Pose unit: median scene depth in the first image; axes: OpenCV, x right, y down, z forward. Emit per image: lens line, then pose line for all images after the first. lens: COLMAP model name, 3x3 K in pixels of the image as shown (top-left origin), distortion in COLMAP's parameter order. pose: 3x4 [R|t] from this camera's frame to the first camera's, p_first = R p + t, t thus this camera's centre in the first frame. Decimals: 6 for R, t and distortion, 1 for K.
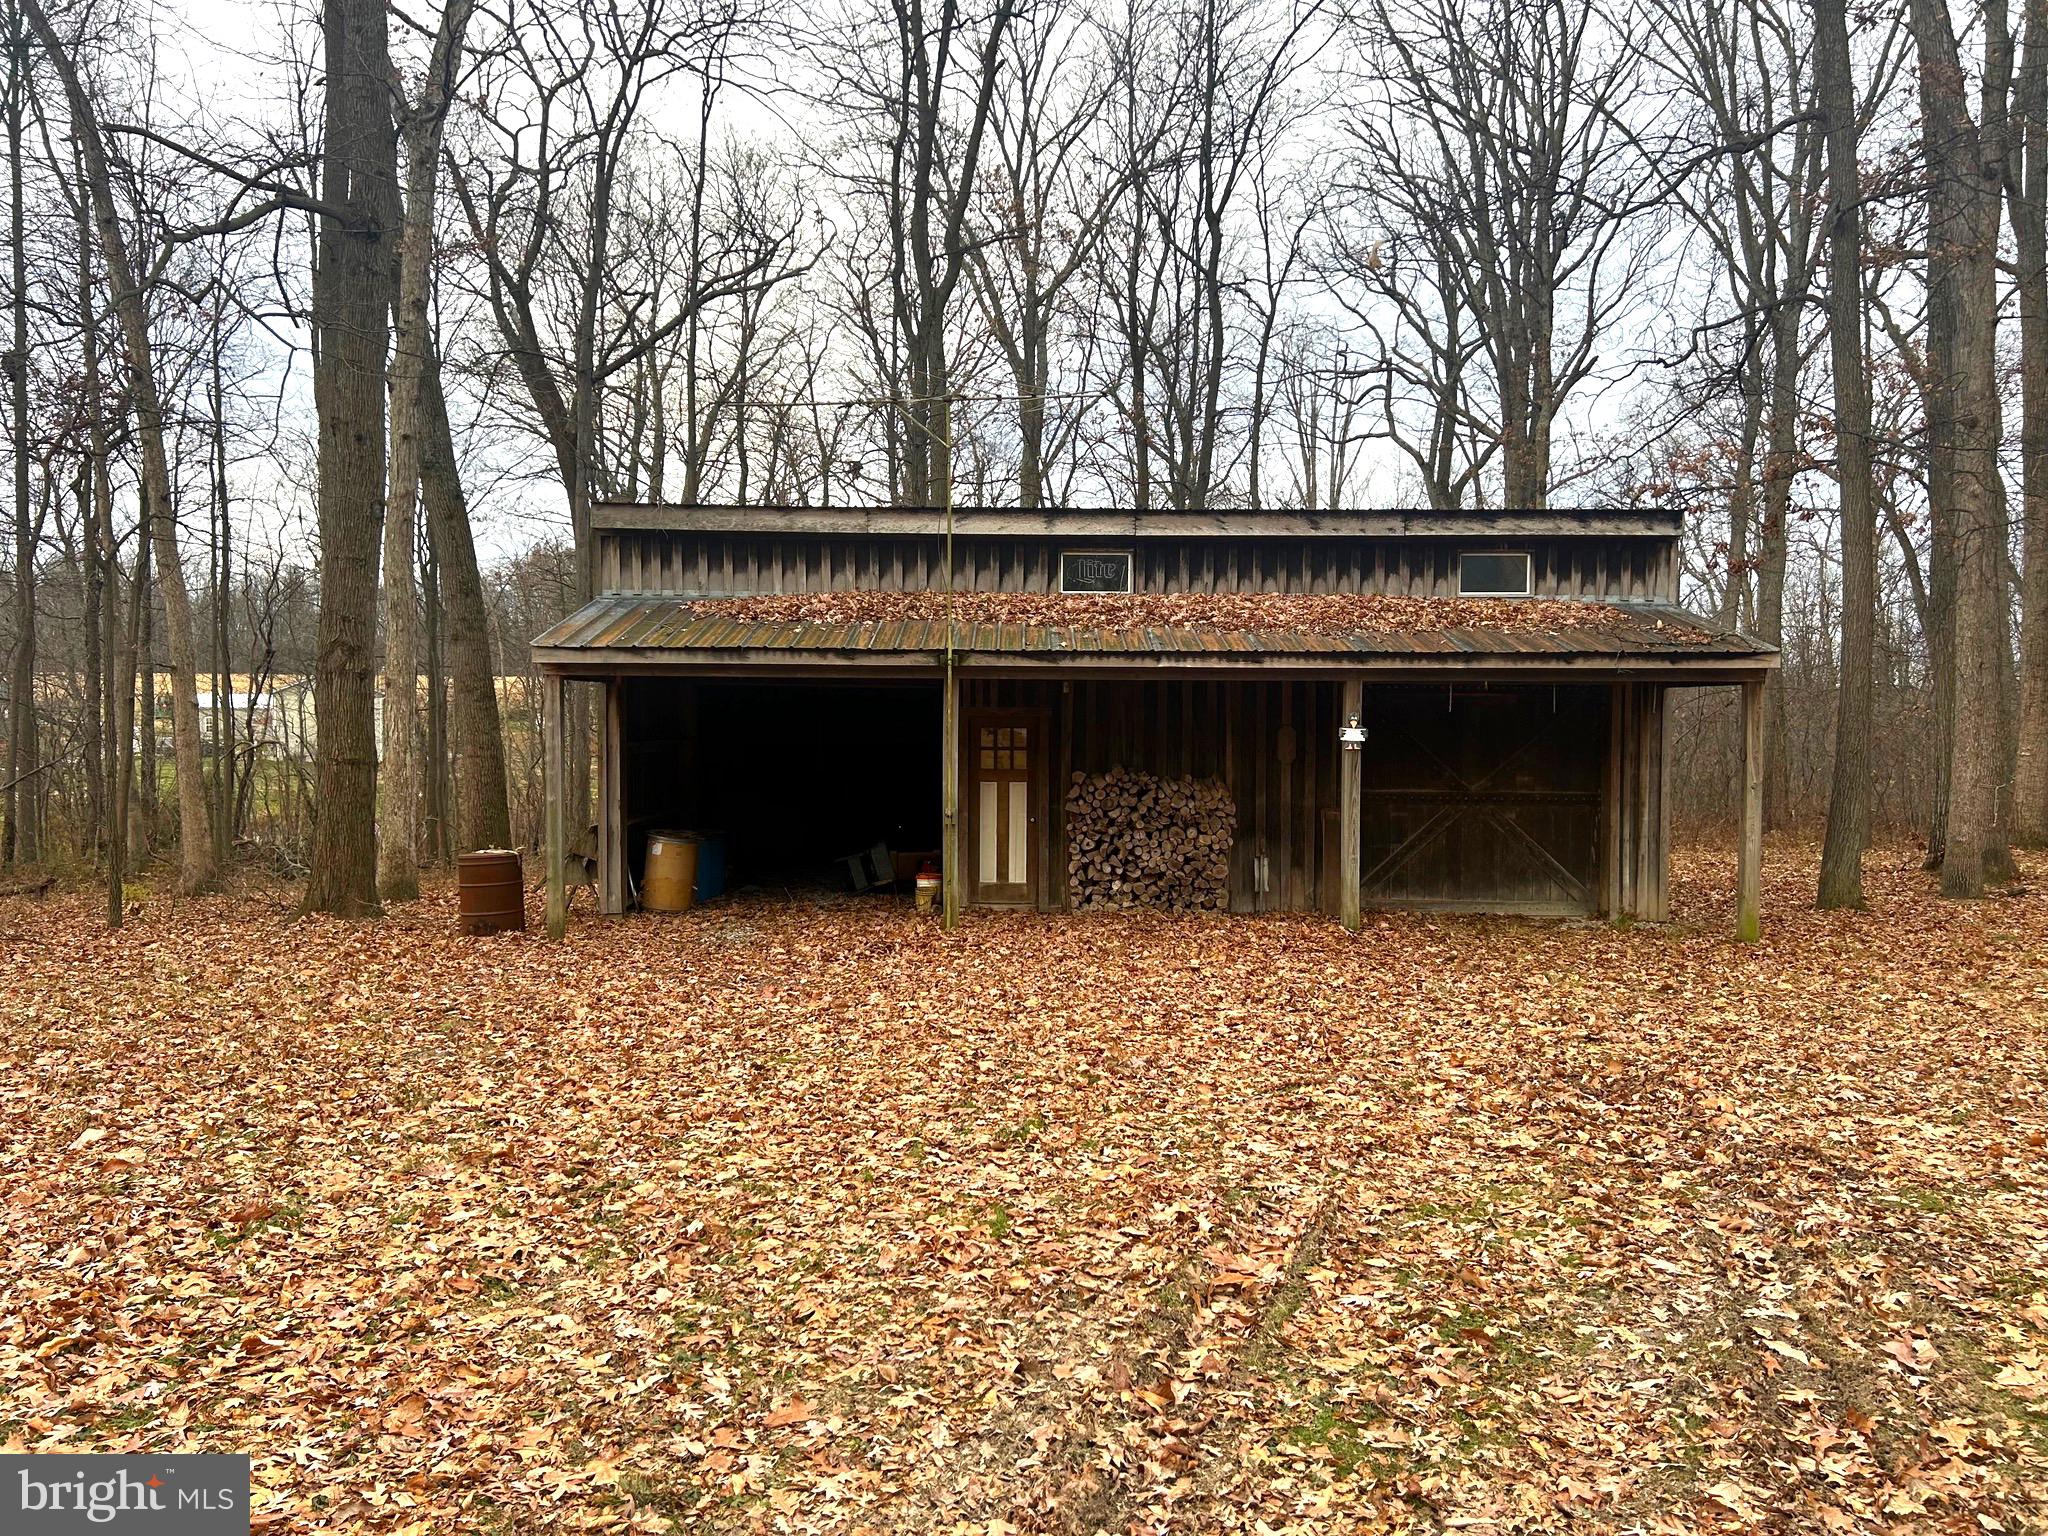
lens RADIAL K [[1530.1, 0, 1024.7], [0, 1530.1, 765.5], [0, 0, 1]] dist [0.041687, -0.040331]
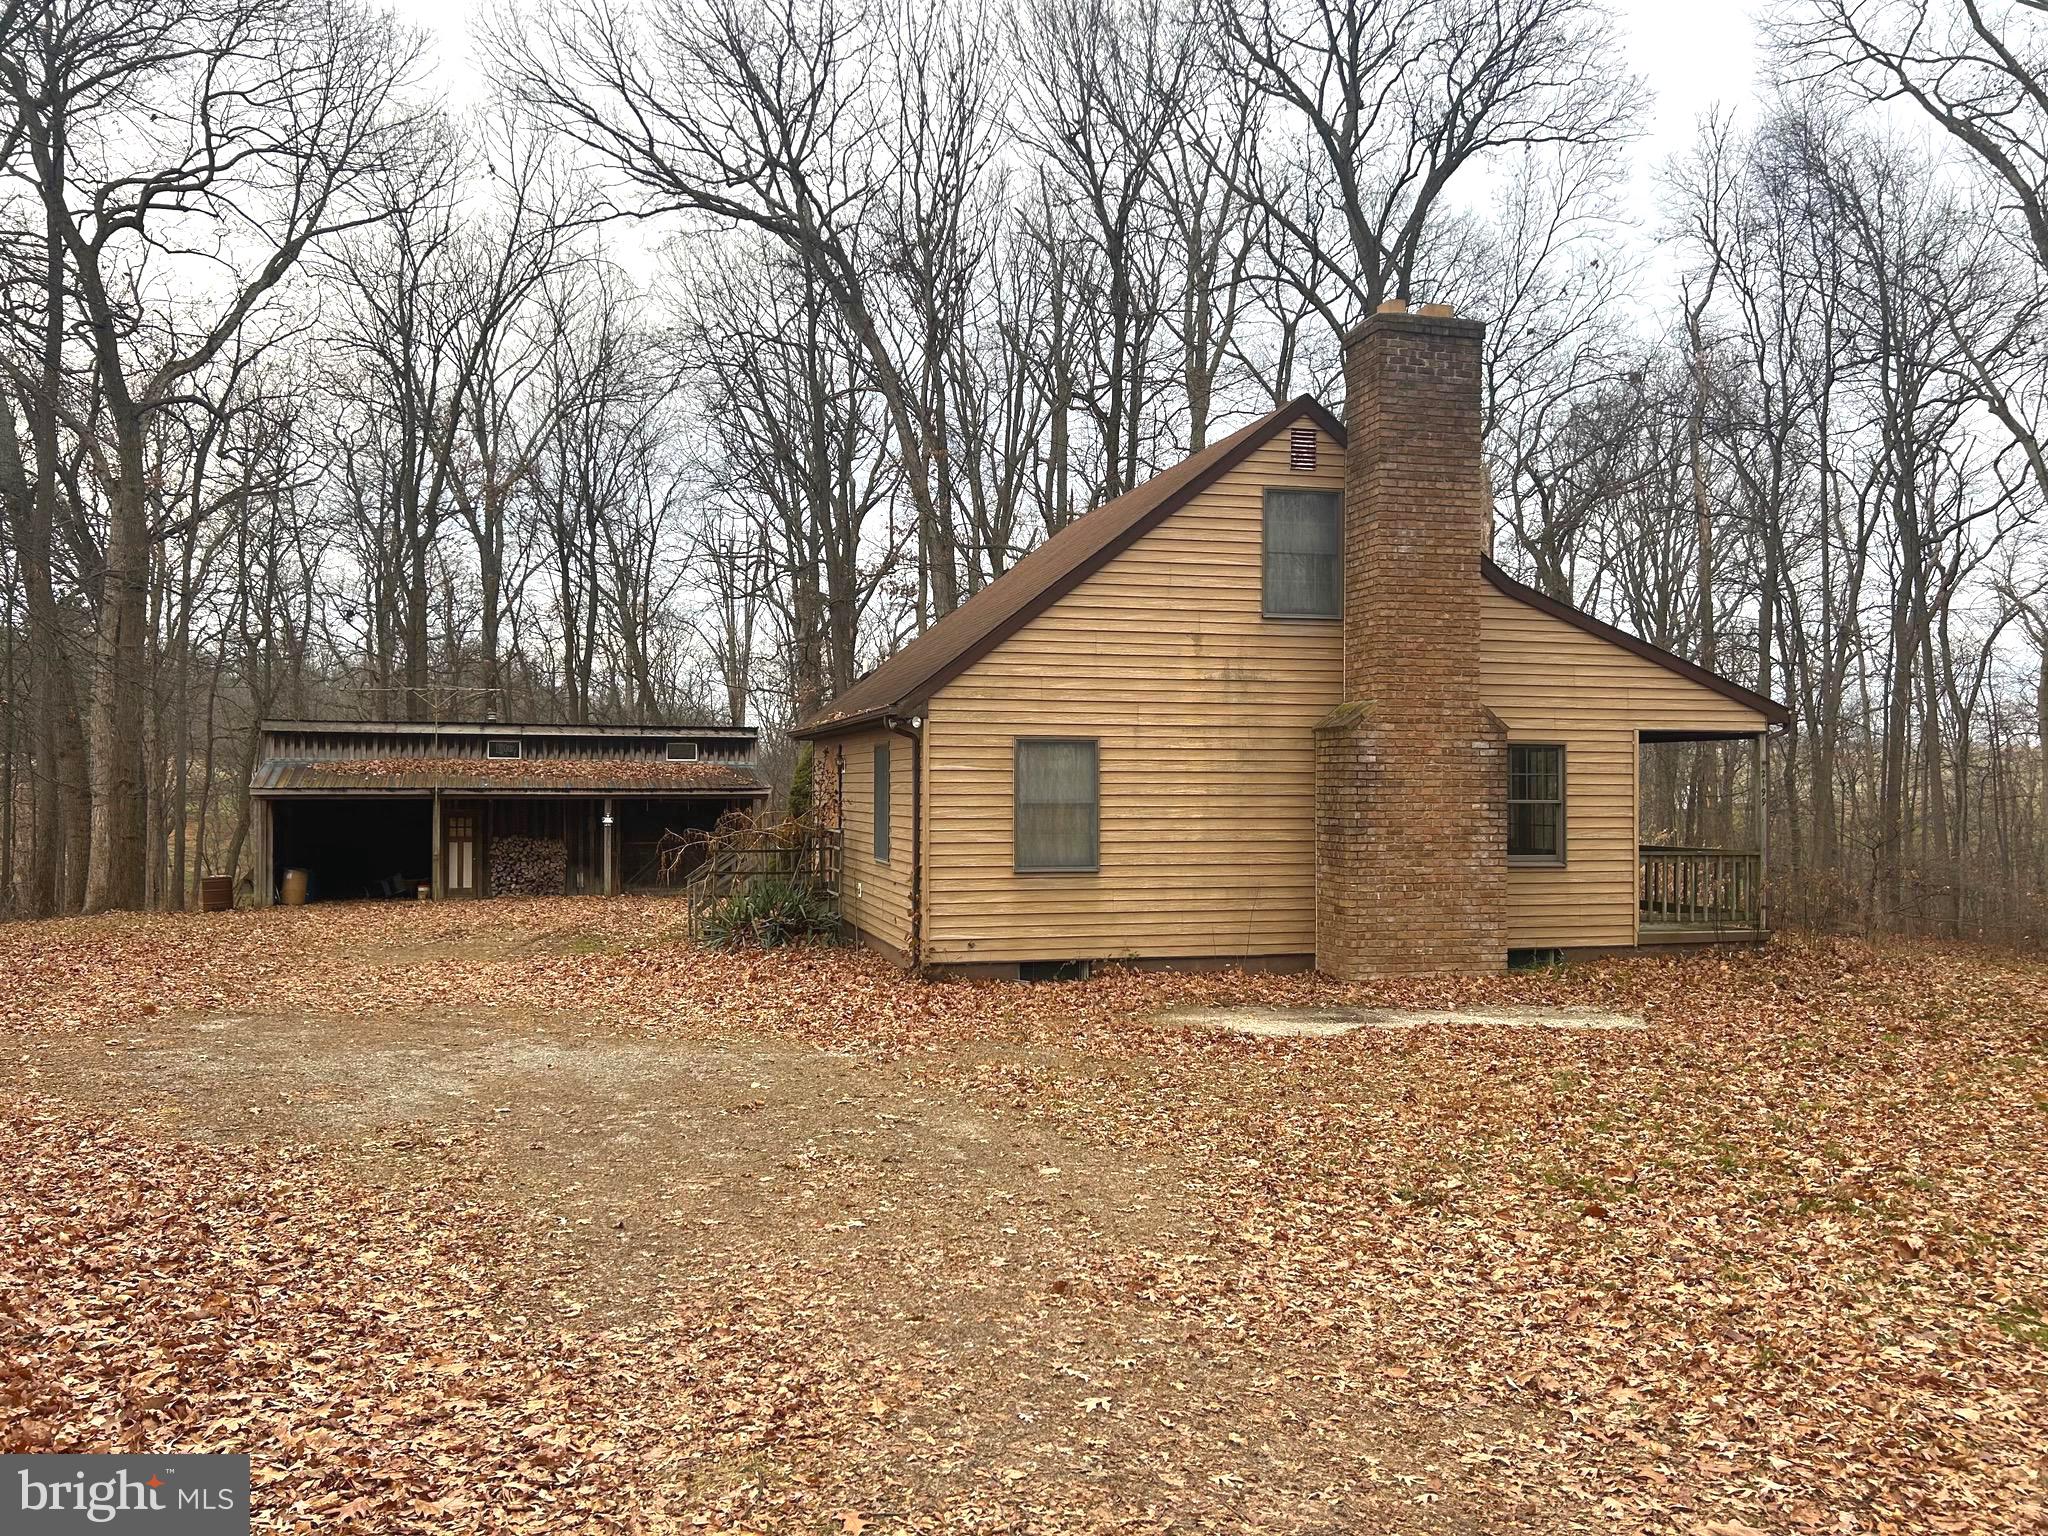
lens RADIAL K [[1530.1, 0, 1024.7], [0, 1530.1, 770.2], [0, 0, 1]] dist [0.041687, -0.040331]
pose [[0.946290, -0.000207, 0.323320, 0.039899], [0.013710, 0.999126, -0.039485, 0.005737], [-0.323029, 0.041797, 0.945465, -1.422225]]
